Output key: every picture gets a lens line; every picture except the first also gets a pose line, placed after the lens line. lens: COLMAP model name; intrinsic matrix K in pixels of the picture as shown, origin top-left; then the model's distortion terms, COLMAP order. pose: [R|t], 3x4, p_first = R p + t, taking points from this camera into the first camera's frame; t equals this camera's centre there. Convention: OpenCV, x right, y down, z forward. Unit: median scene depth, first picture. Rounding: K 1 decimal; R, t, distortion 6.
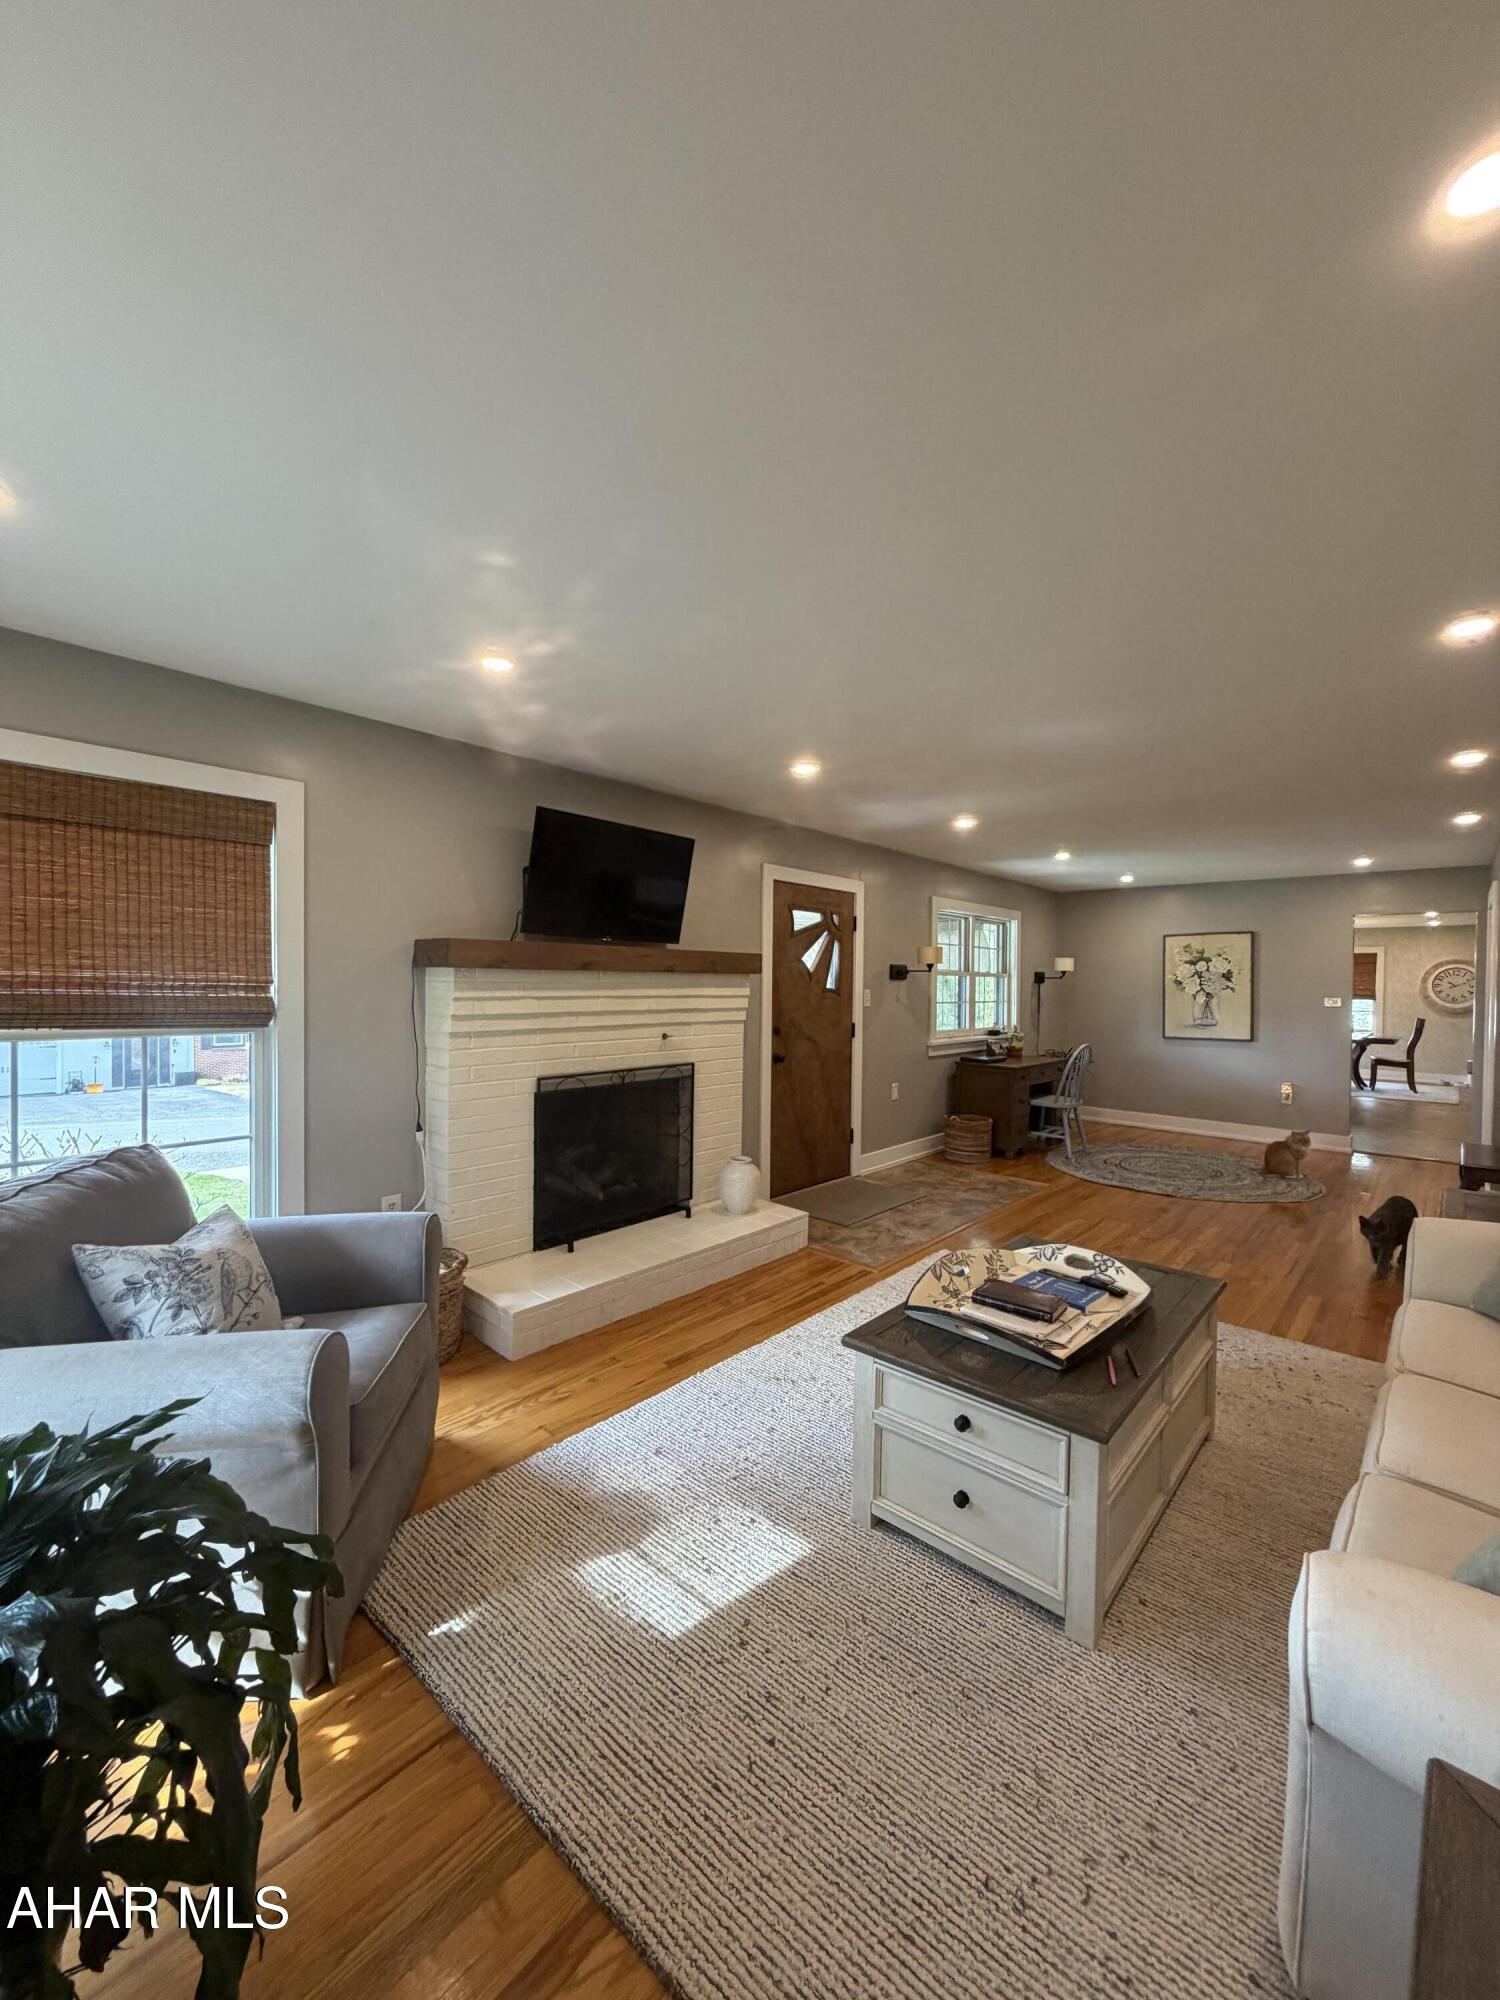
lens RADIAL K [[796.7, 0, 748.1], [0, 796.7, 997.9], [0, 0, 1]] dist [-0.002204, -0.000020]
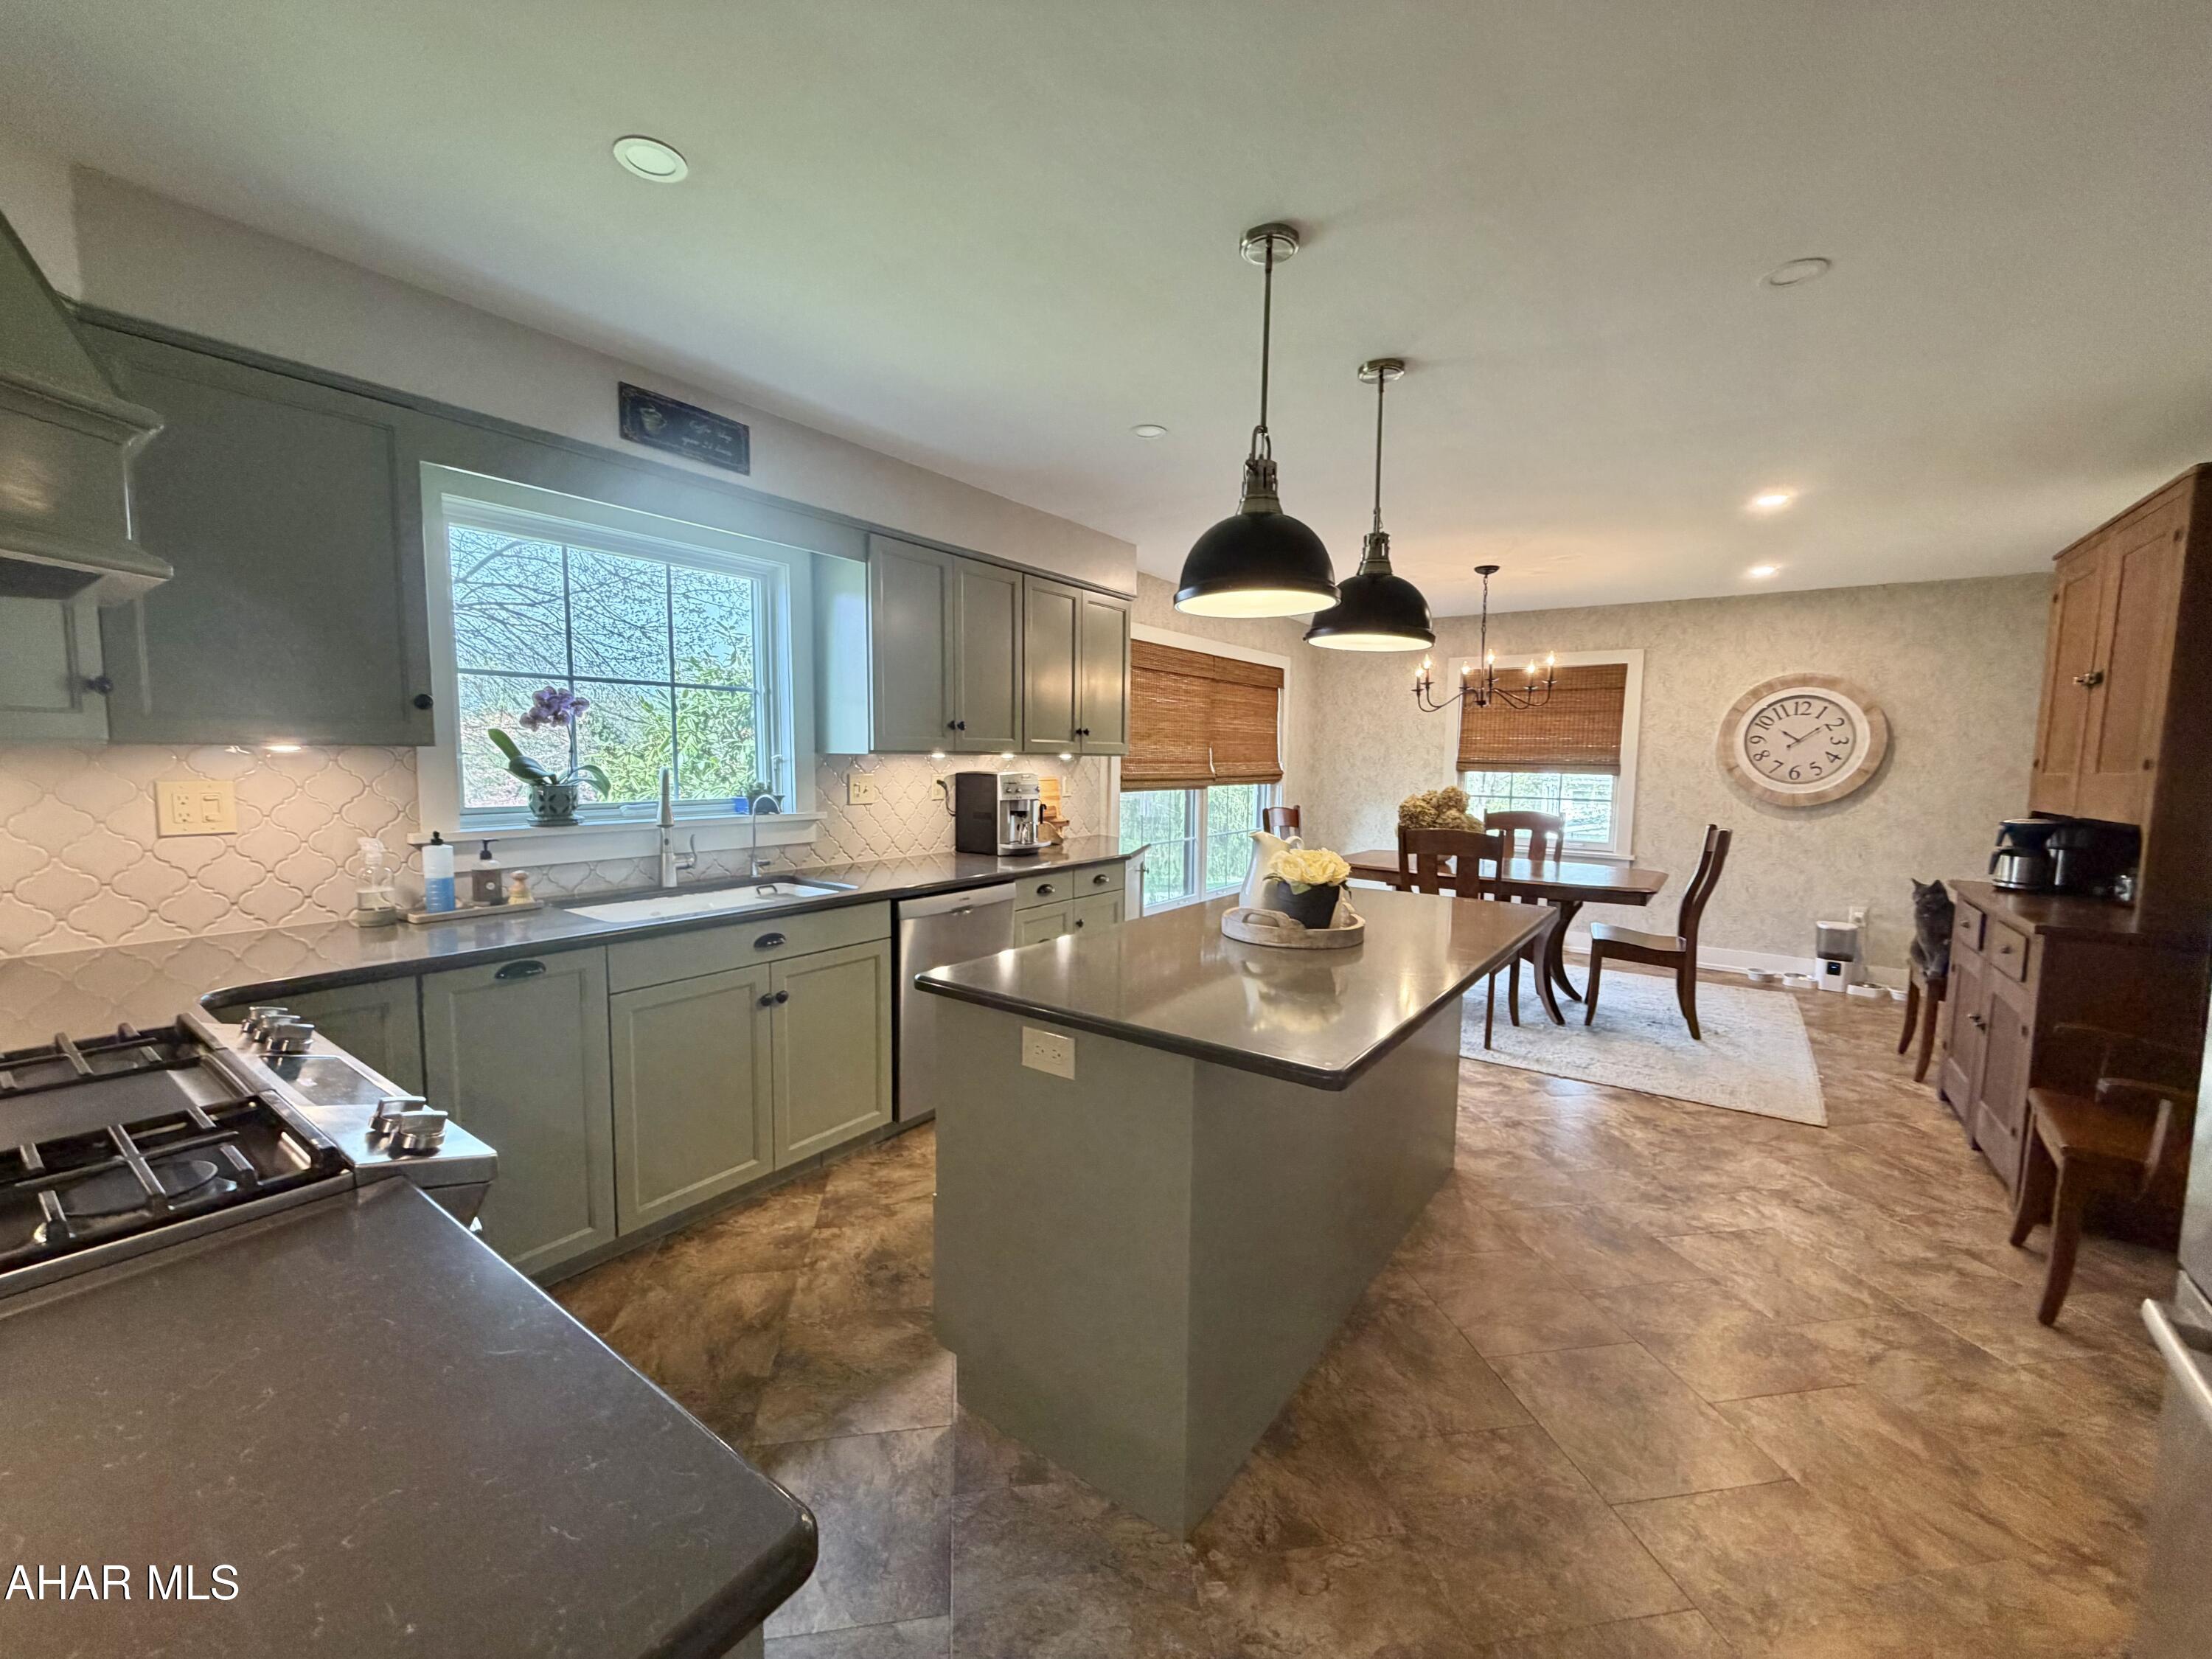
lens RADIAL K [[881.1, 0, 1096.4], [0, 881.1, 833.6], [0, 0, 1]] dist [-0.002204, -0.000020]
pose [[0.994699, -0.007333, 0.102565, 0.473894], [-0.000321, 0.997228, 0.074407, -0.000789], [-0.102827, -0.074045, 0.991940, 0.573490]]
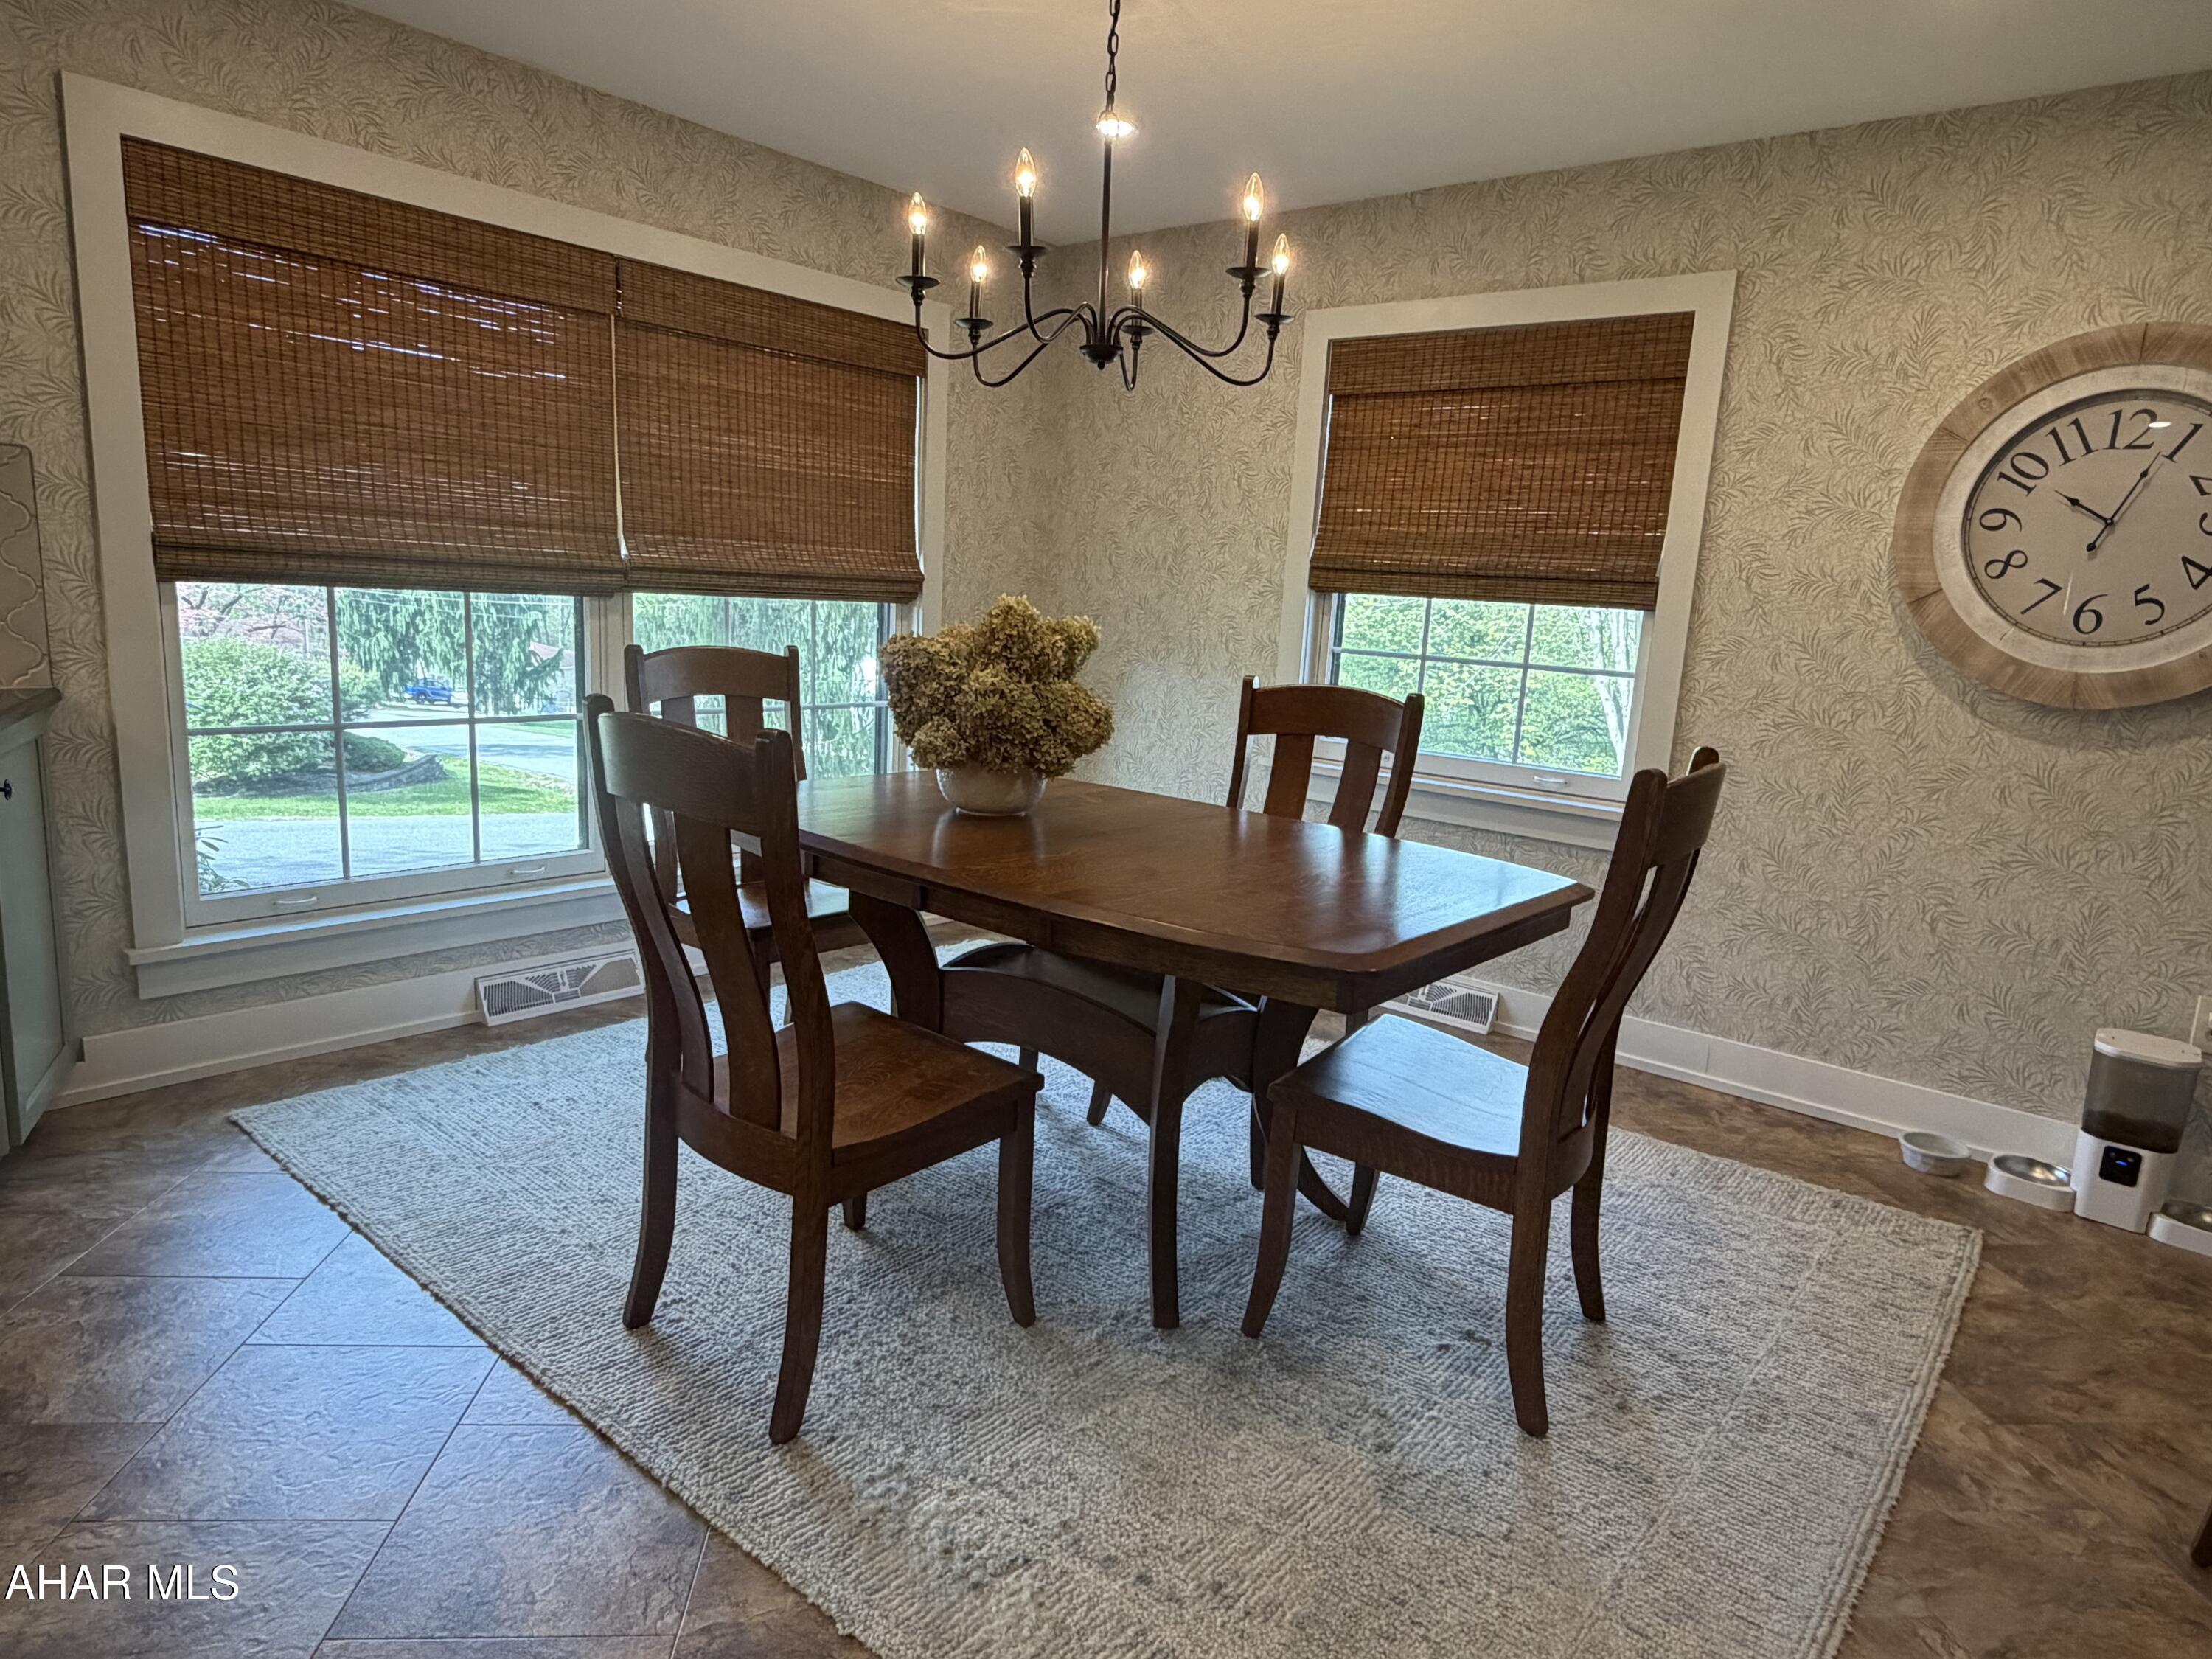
lens RADIAL K [[1334.5, 0, 1096.6], [0, 1334.5, 839.7], [0, 0, 1]] dist [-0.006317, 0.006716]
pose [[0.998518, 0.037980, 0.038989, 0.685571], [-0.044103, 0.984350, 0.170616, 0.008379], [-0.031899, -0.172082, 0.984566, 0.743413]]
